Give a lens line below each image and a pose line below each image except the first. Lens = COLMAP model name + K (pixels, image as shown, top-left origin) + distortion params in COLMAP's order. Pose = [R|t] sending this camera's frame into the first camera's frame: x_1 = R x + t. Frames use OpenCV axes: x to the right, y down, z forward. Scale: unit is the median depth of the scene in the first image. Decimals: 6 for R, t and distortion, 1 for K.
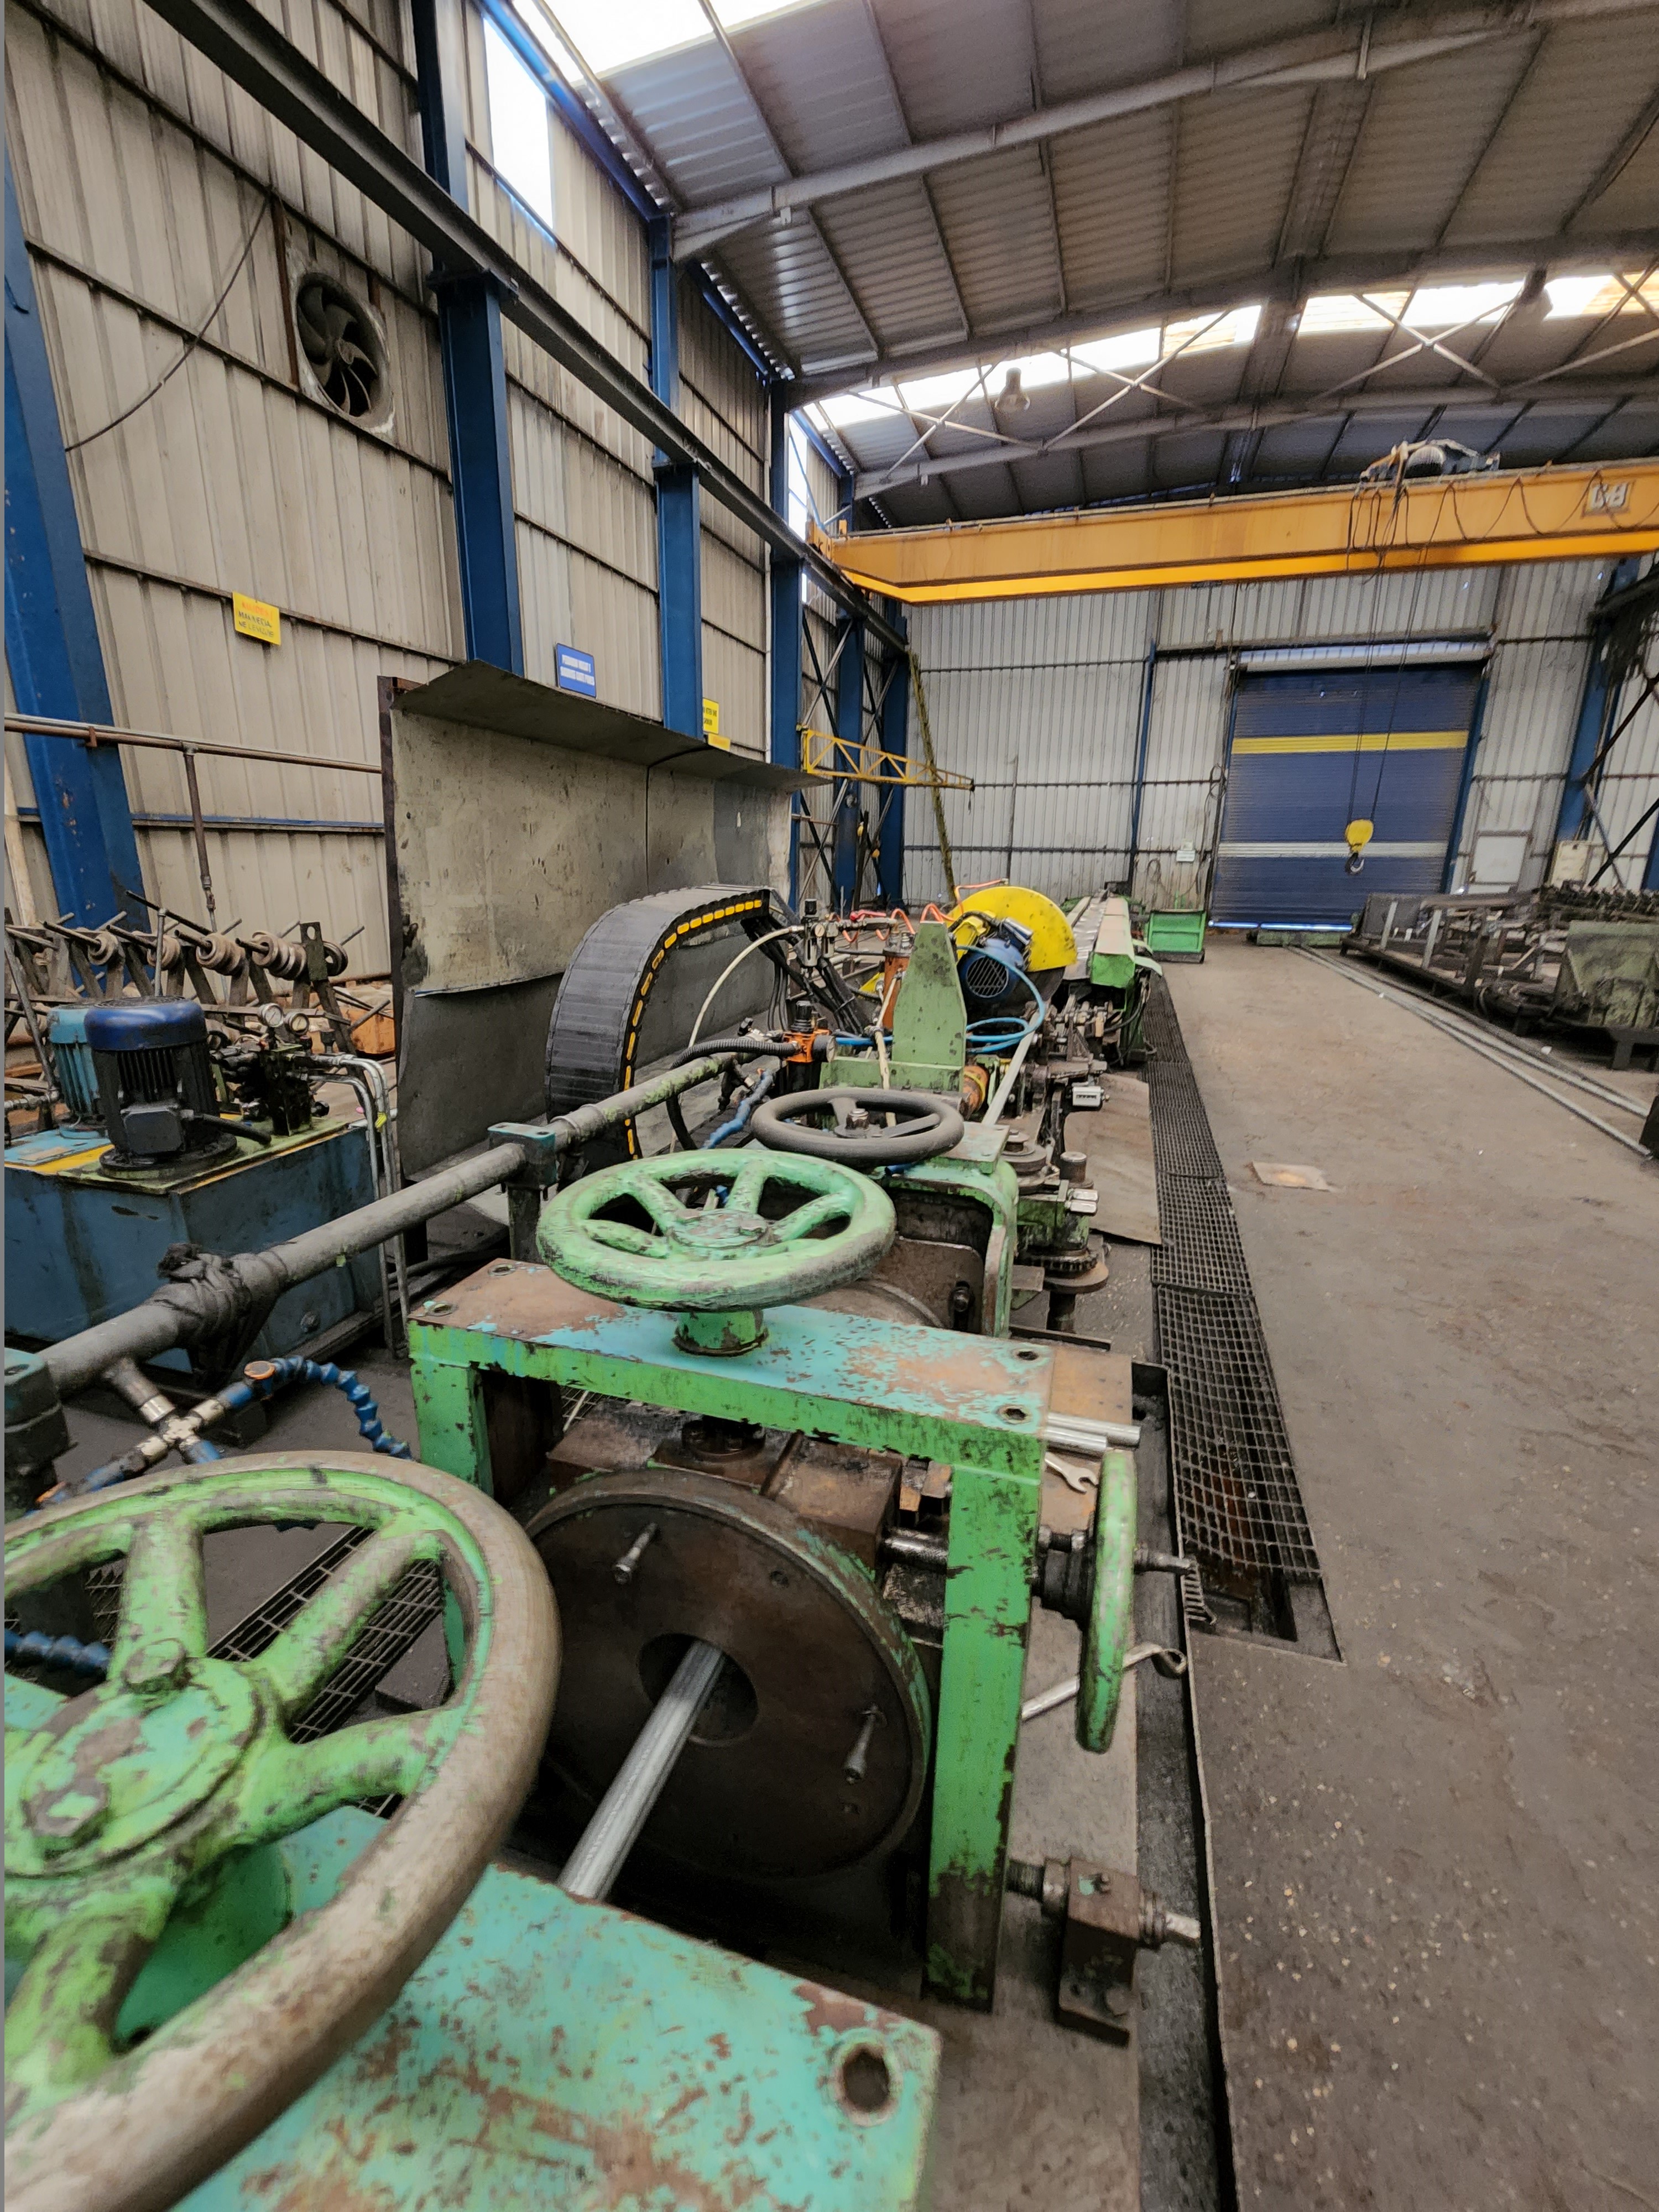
lens RADIAL K [[905.2, 0, 825.2], [0, 905.2, 1092.0], [0, 0, 1]] dist [-0.002756, 0.001282]
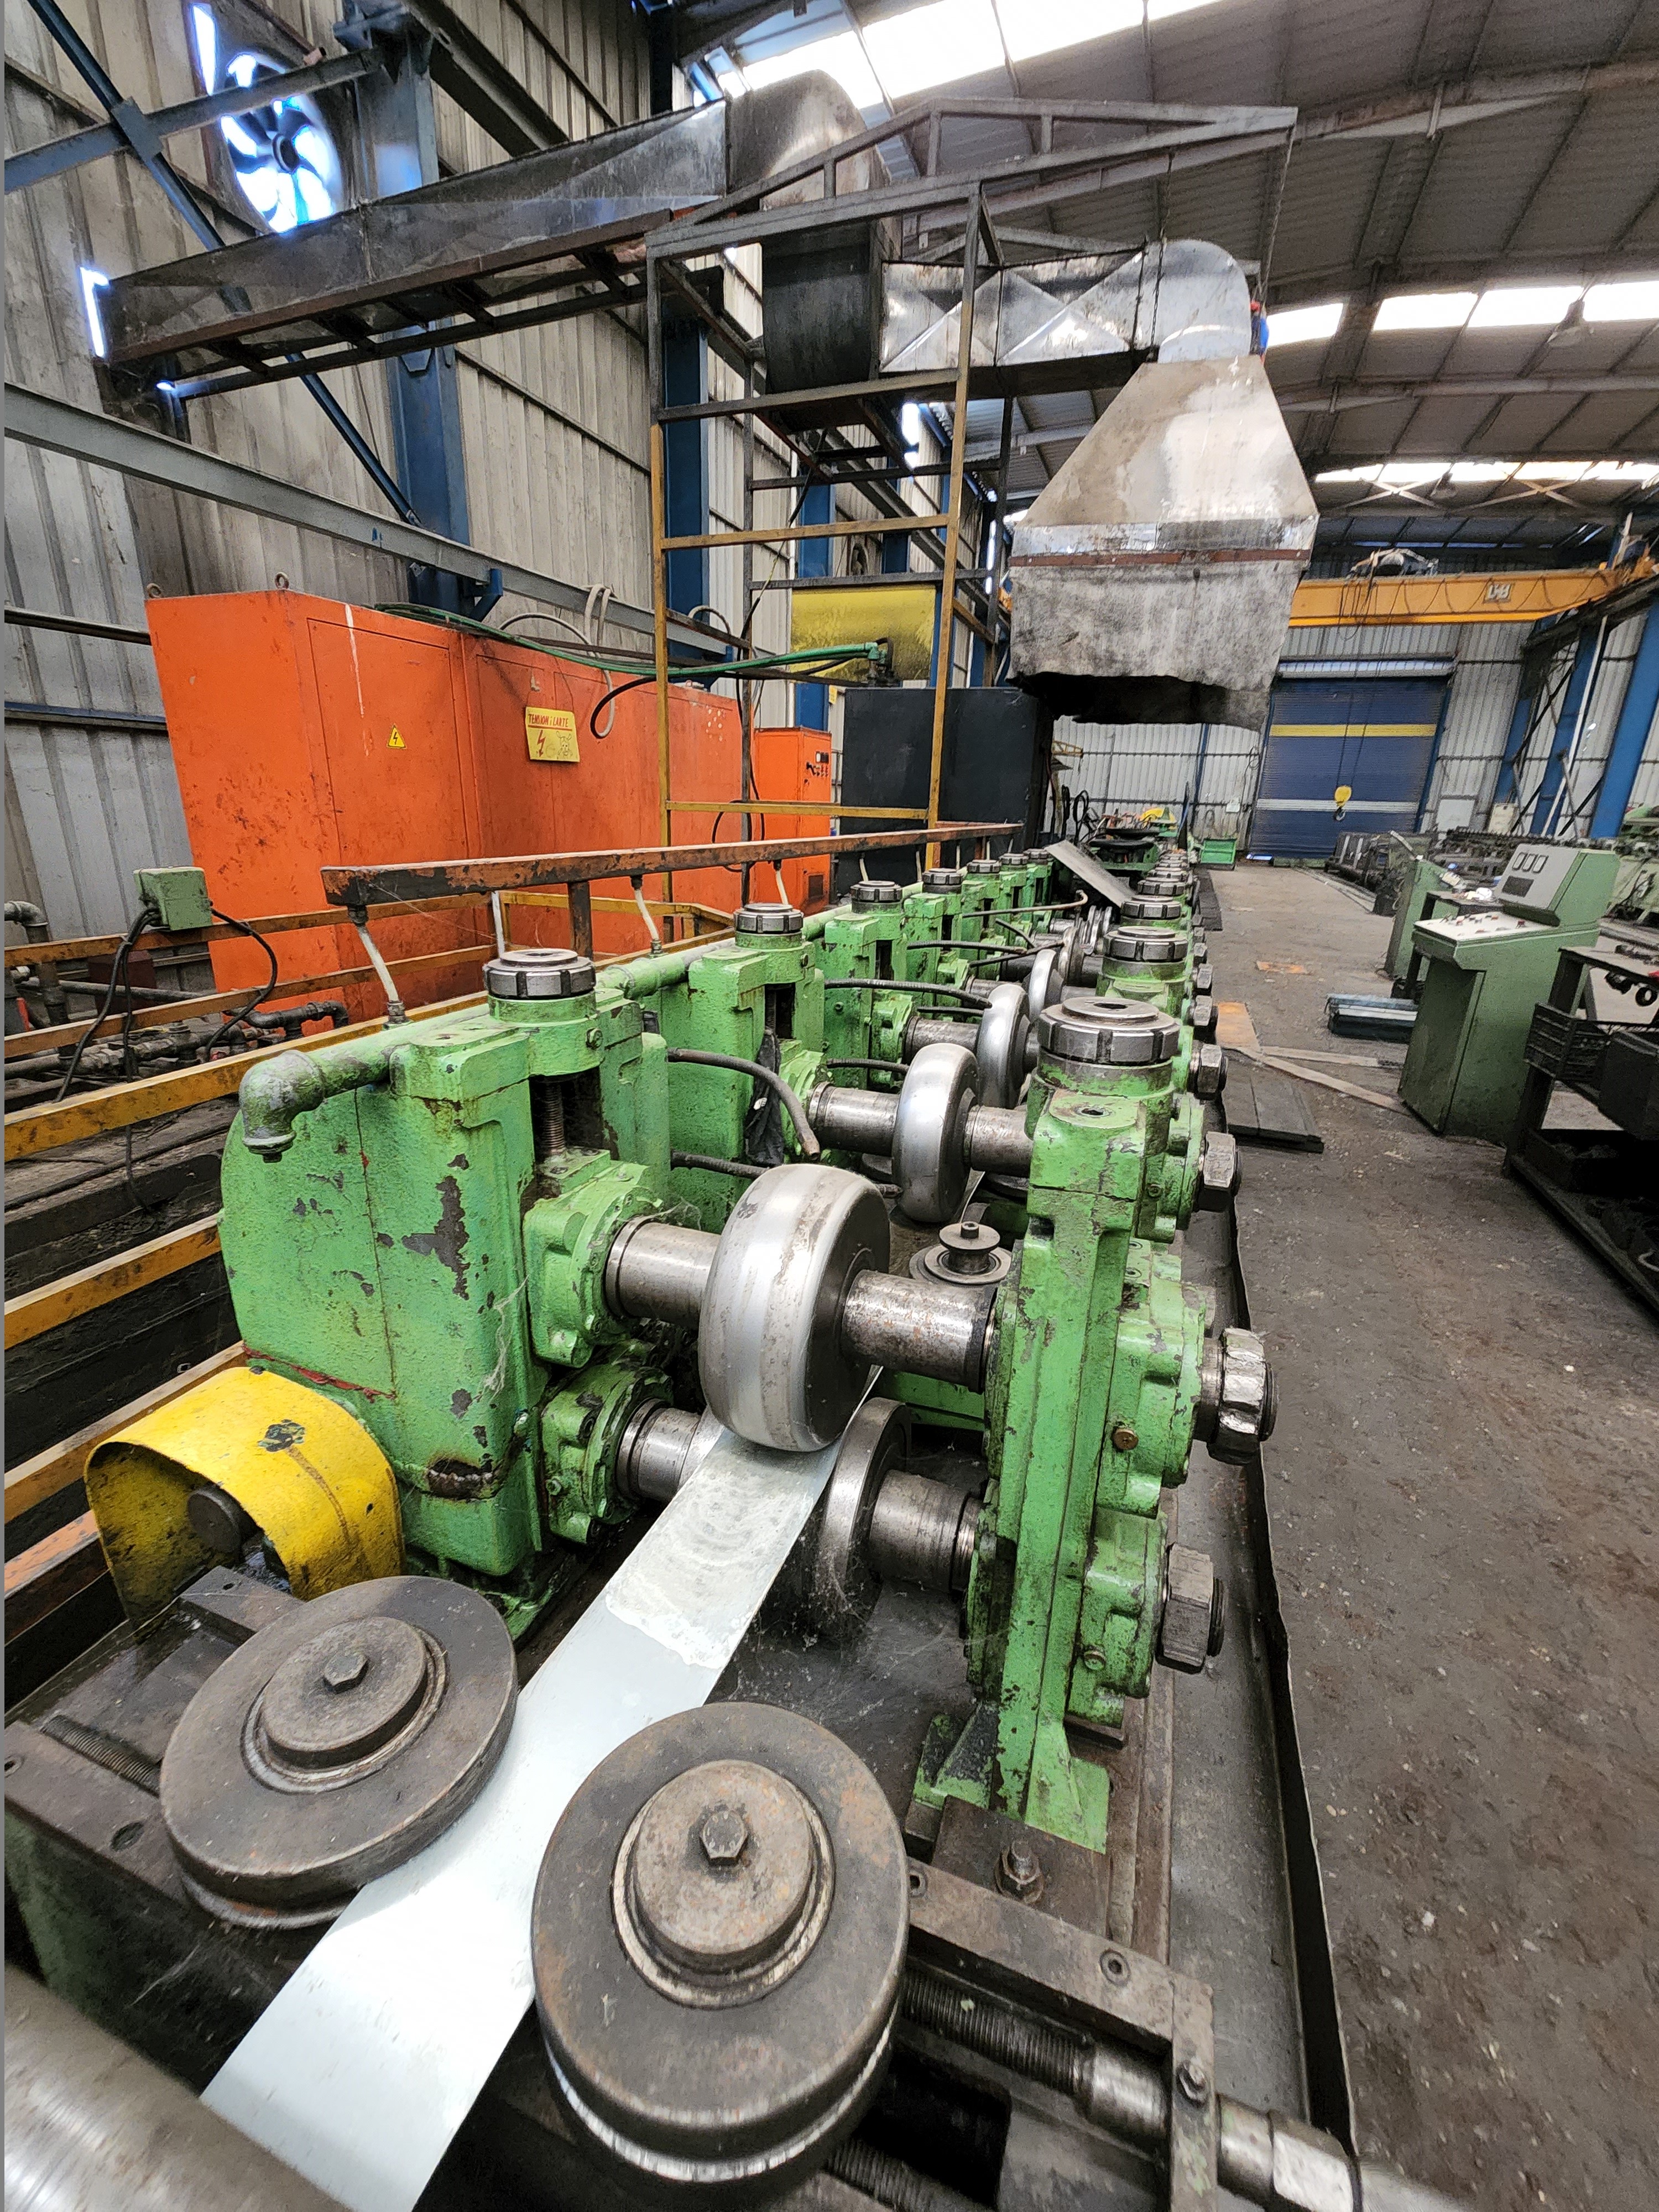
lens RADIAL K [[905.2, 0, 842.9], [0, 905.2, 1090.5], [0, 0, 1]] dist [-0.002756, 0.001282]
pose [[0.998861, 0.035943, -0.031367, -0.162317], [-0.034086, 0.997744, 0.057840, 0.128791], [0.033375, -0.056705, 0.997833, -0.491841]]
